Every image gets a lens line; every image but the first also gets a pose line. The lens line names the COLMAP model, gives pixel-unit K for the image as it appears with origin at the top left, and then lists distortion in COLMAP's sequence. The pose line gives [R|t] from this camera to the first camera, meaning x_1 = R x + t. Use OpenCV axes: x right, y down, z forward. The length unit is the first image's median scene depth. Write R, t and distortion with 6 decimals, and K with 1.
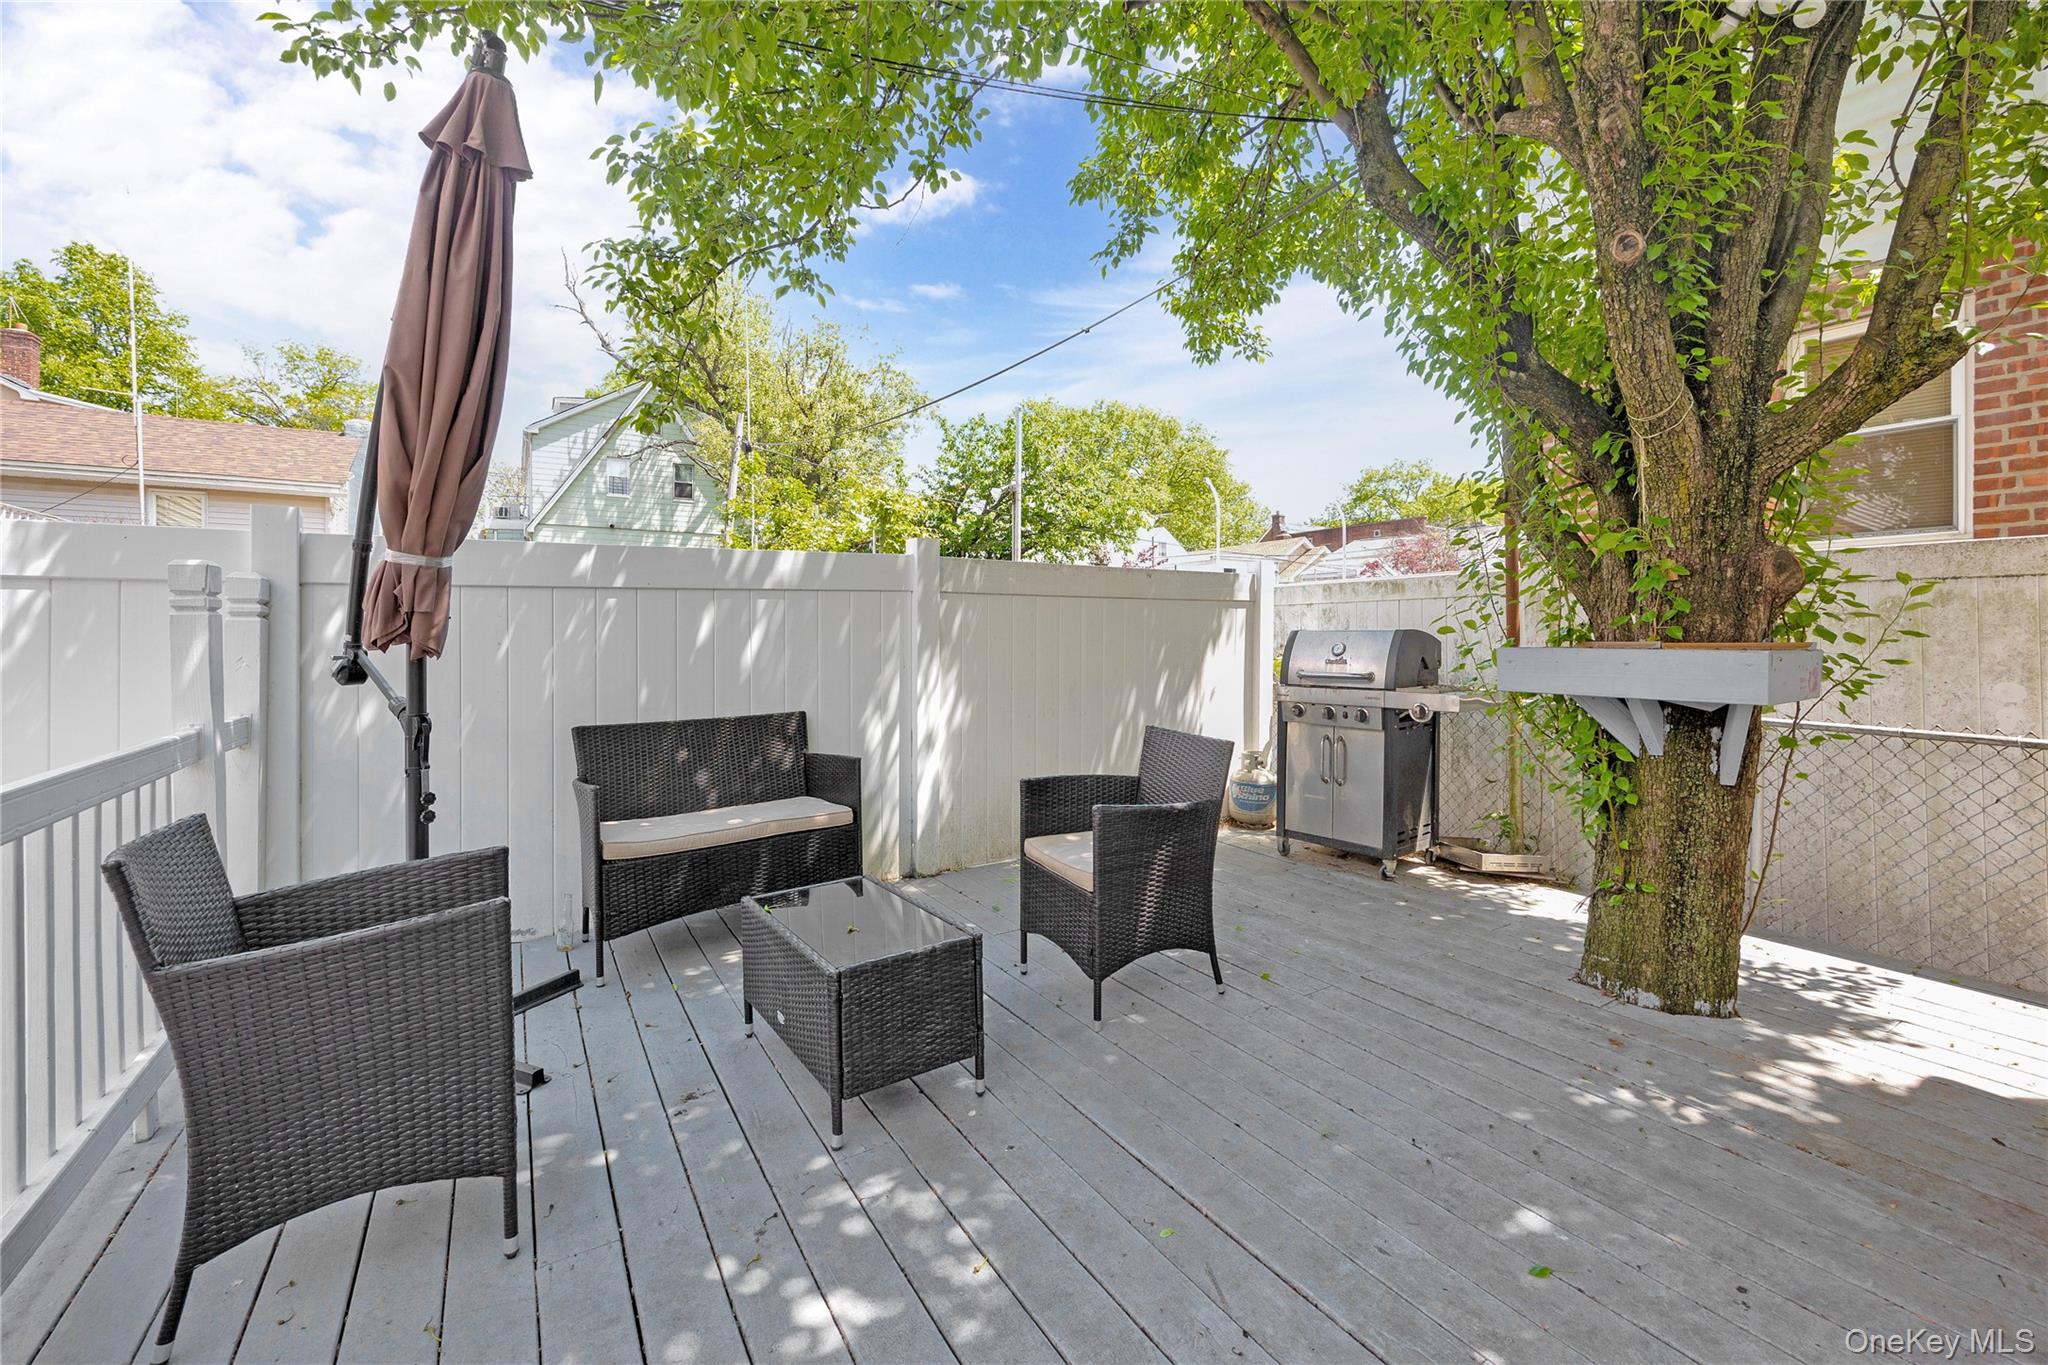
lens RADIAL K [[838.1, 0, 1055.3], [0, 838.1, 642.0], [0, 0, 1]] dist [-0.000918, -0.000157]
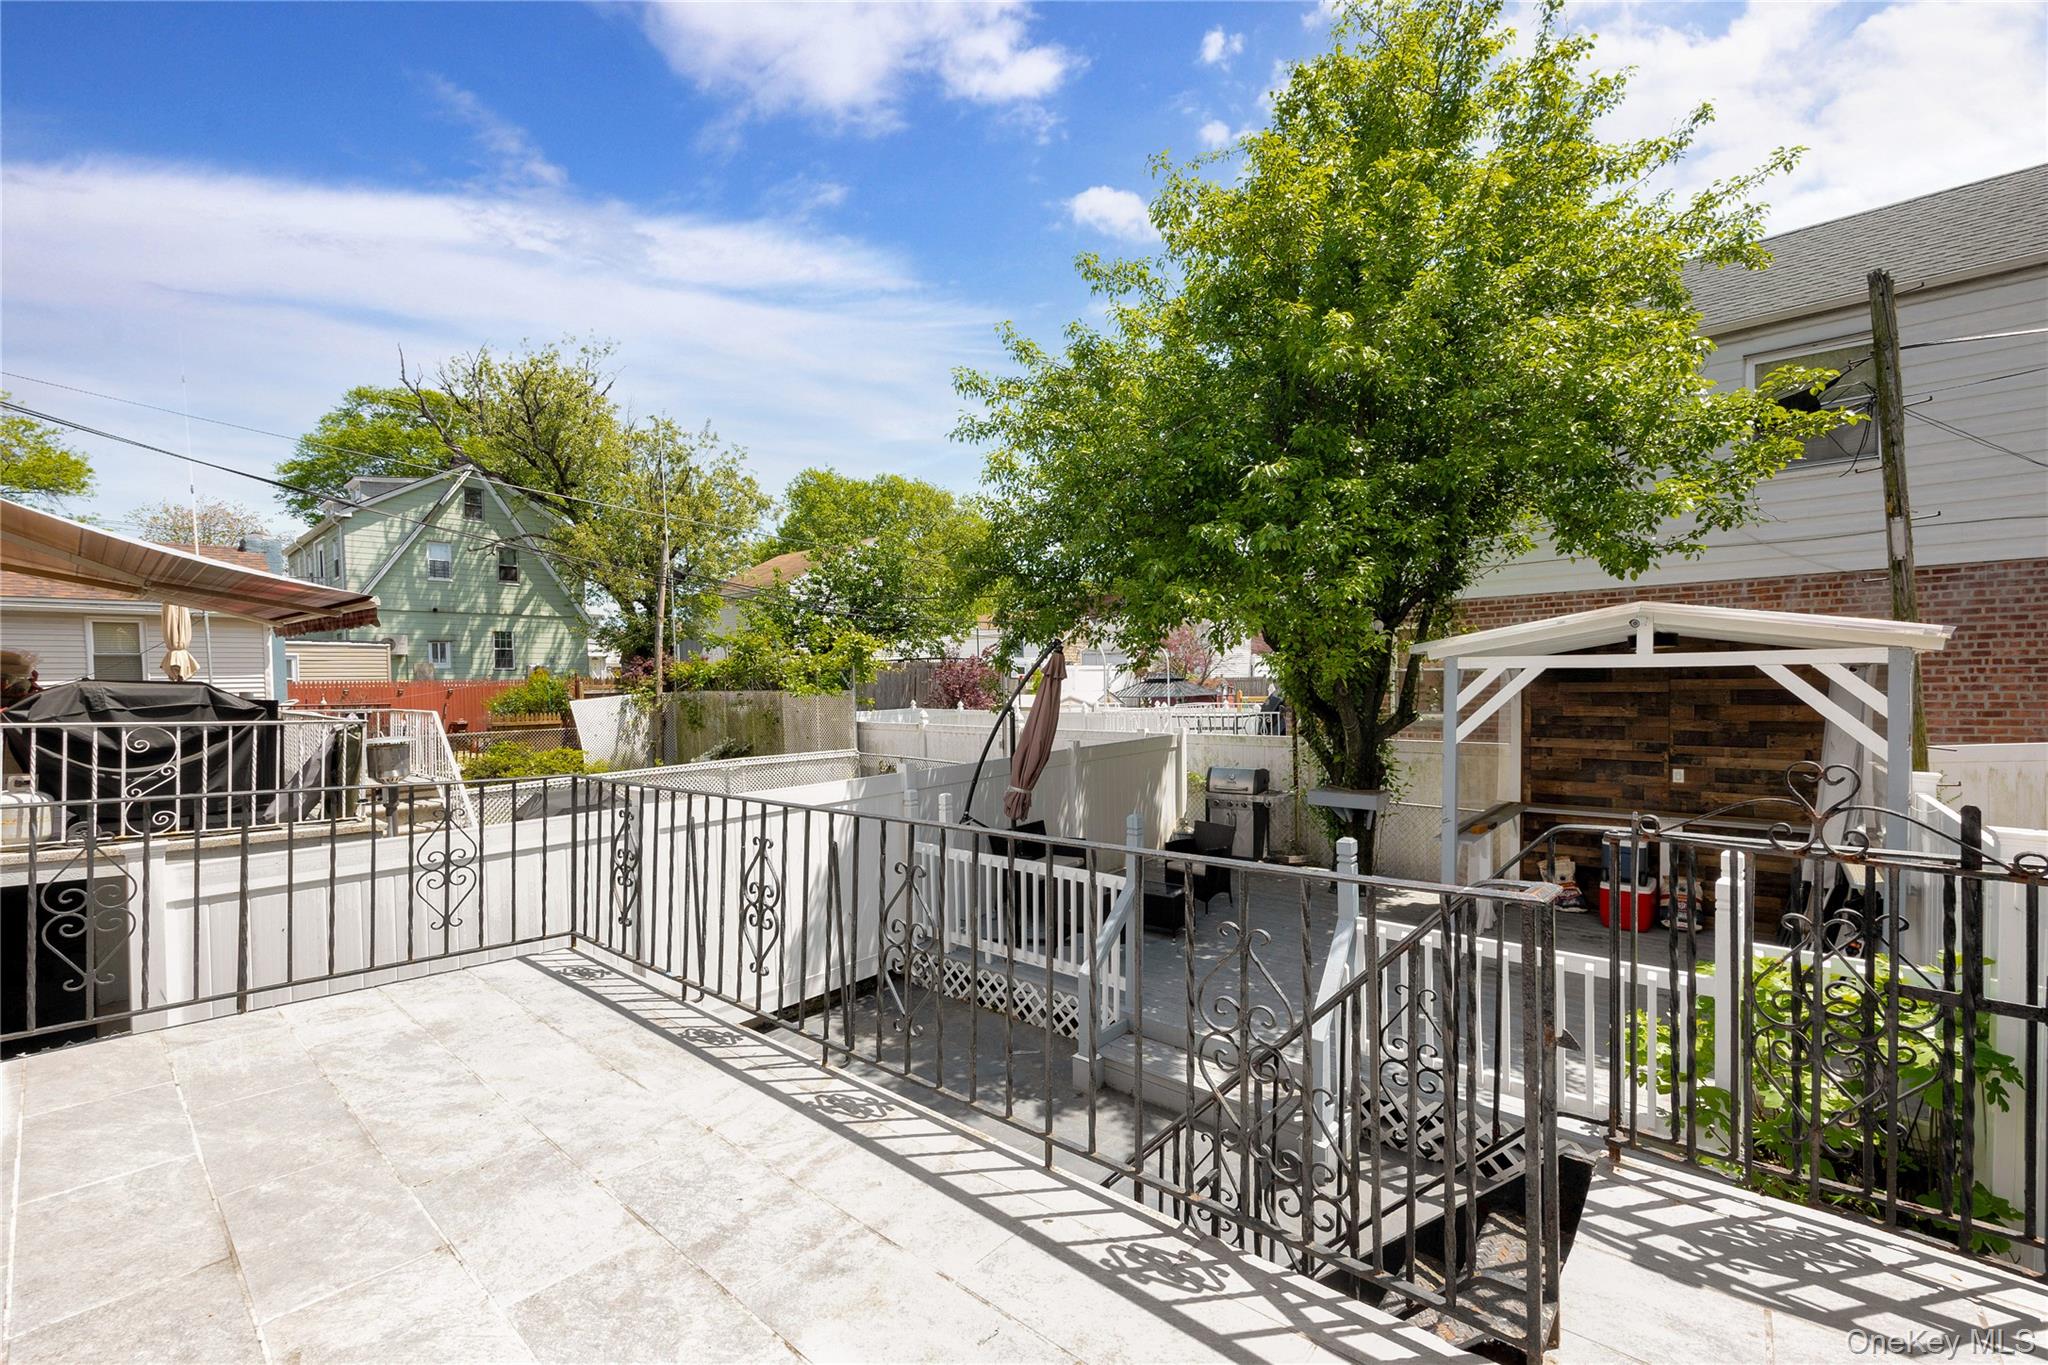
lens RADIAL K [[849.7, 0, 1024.0], [0, 849.7, 682.5], [0, 0, 1]] dist [0.000226, 0.000041]
pose [[0.961791, -0.017508, 0.273226, -0.148299], [0.017545, 0.999843, 0.002309, -0.046433], [-0.273223, 0.002573, 0.961947, -0.194732]]
